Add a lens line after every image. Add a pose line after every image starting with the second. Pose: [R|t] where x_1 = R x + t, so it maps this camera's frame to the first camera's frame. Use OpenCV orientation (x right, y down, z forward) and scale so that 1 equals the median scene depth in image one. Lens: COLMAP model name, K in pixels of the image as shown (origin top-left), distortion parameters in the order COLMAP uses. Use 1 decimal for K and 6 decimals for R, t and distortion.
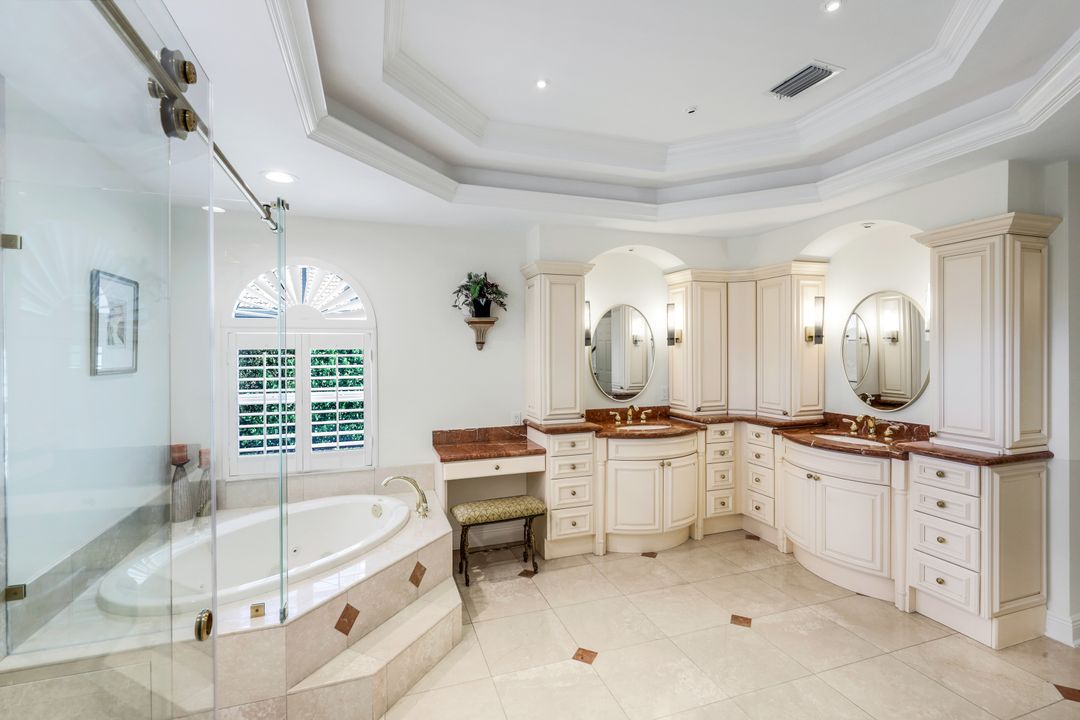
lens RADIAL K [[487.7, 0, 539.4], [0, 487.7, 354.1], [0, 0, 1]] dist [0.000762, -0.000029]
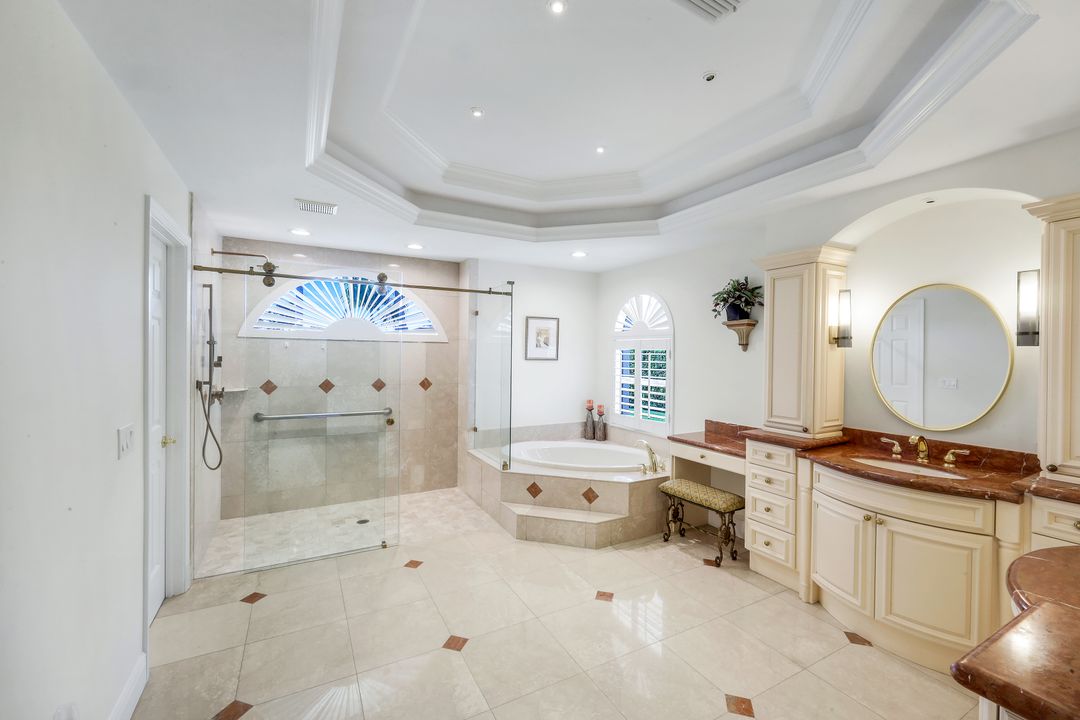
lens RADIAL K [[445.0, 0, 539.8], [0, 445.0, 355.3], [0, 0, 1]] dist [0.000935, 0.000105]
pose [[0.165163, 0.014783, -0.986155, 0.812304], [-0.014291, 0.999819, 0.012594, -0.005604], [0.986163, 0.012013, 0.165344, 0.443946]]
